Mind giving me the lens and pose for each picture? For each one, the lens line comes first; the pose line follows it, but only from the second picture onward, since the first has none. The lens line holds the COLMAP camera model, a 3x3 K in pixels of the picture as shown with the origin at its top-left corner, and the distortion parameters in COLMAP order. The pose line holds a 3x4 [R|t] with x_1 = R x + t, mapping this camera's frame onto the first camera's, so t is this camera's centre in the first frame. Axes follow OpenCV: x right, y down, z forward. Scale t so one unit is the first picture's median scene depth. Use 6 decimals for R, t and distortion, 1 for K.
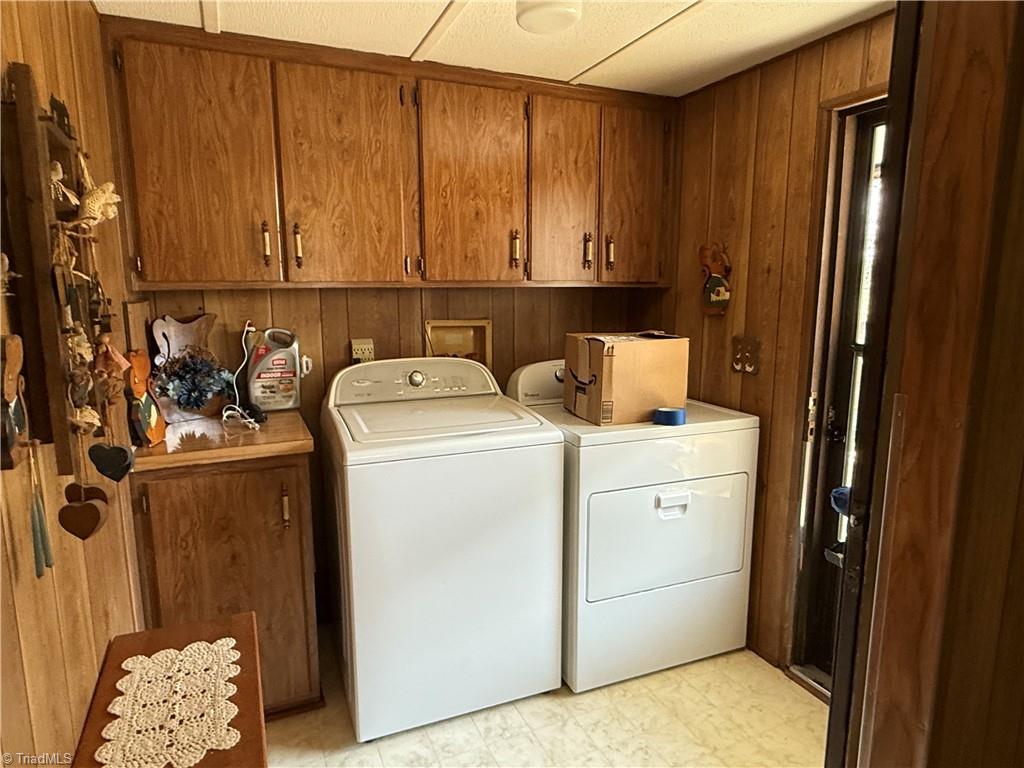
lens RADIAL K [[620.4, 0, 511.3], [0, 620.4, 388.1], [0, 0, 1]] dist [-0.003974, -0.000548]
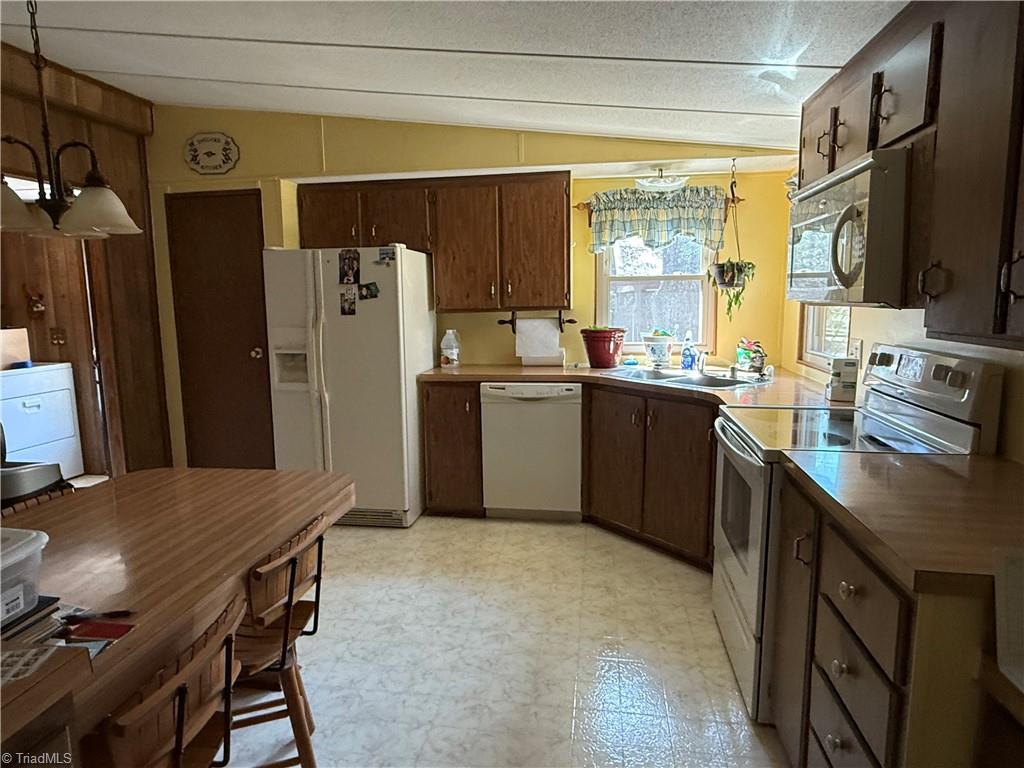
lens RADIAL K [[620.4, 0, 508.5], [0, 620.4, 381.9], [0, 0, 1]] dist [-0.003974, -0.000548]
pose [[0.548372, -0.124278, 0.826948, -0.556192], [0.147144, 0.987806, 0.050878, 0.224182], [-0.823187, 0.093780, 0.559972, -1.457766]]
